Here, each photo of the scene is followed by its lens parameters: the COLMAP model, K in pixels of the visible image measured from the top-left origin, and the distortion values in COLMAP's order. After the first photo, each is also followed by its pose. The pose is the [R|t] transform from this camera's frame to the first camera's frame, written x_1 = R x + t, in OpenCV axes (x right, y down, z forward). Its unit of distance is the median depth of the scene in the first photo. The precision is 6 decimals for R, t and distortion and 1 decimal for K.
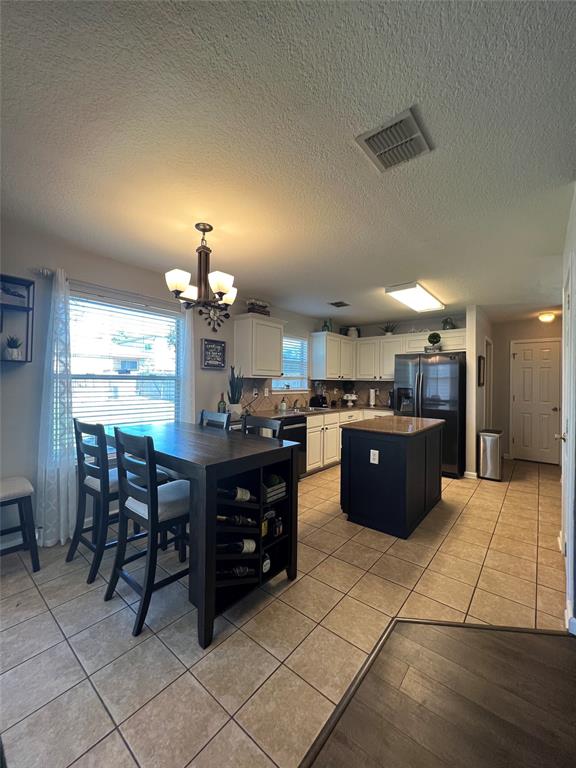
lens RADIAL K [[305.3, 0, 290.3], [0, 305.3, 382.1], [0, 0, 1]] dist [-0.001368, 0.000302]
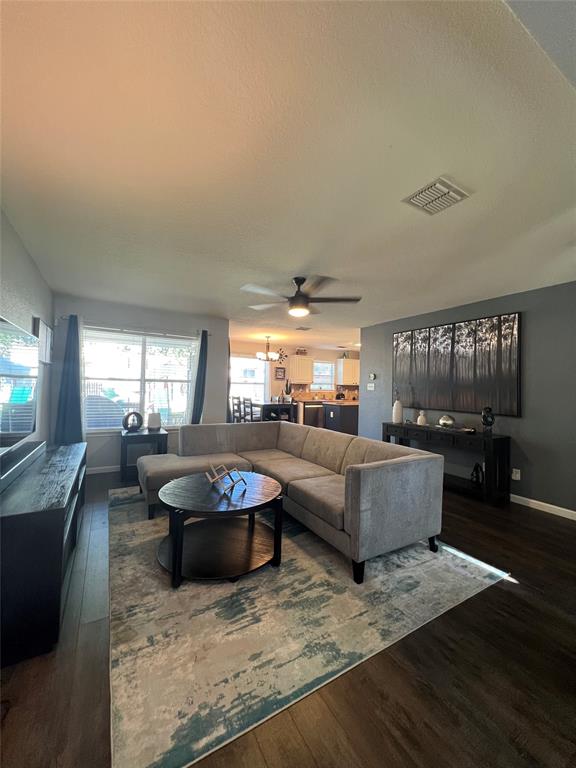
lens RADIAL K [[305.3, 0, 290.8], [0, 305.3, 380.1], [0, 0, 1]] dist [-0.001368, 0.000302]
pose [[0.933192, -0.004034, -0.359355, 0.541367], [-0.007453, 0.999505, -0.030573, 0.025360], [0.359300, 0.031209, 0.932700, -0.938303]]
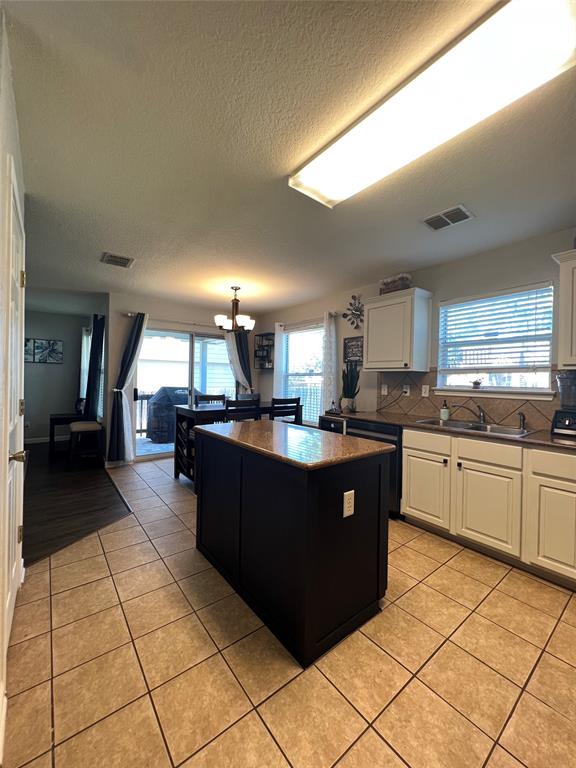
lens RADIAL K [[305.3, 0, 288.3], [0, 305.3, 382.1], [0, 0, 1]] dist [-0.001368, 0.000302]
pose [[-0.211325, -0.004425, -0.977406, 0.667795], [-0.018882, 0.999822, -0.000444, 0.018230], [0.977233, 0.018361, -0.211371, 0.807443]]
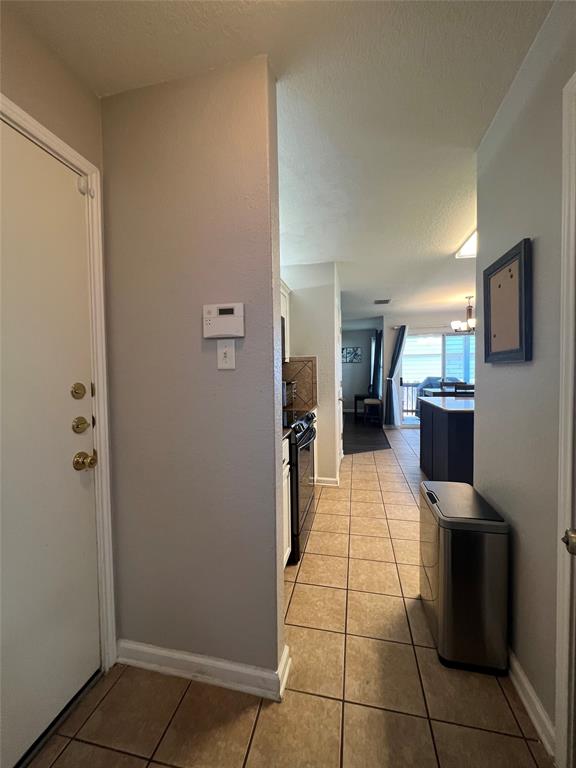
lens RADIAL K [[305.3, 0, 288.8], [0, 305.3, 378.9], [0, 0, 1]] dist [-0.001368, 0.000302]
pose [[-0.890703, 0.014955, -0.454340, 0.929728], [0.006299, 0.999769, 0.020560, 0.021299], [0.454542, 0.015451, -0.890591, 1.155678]]
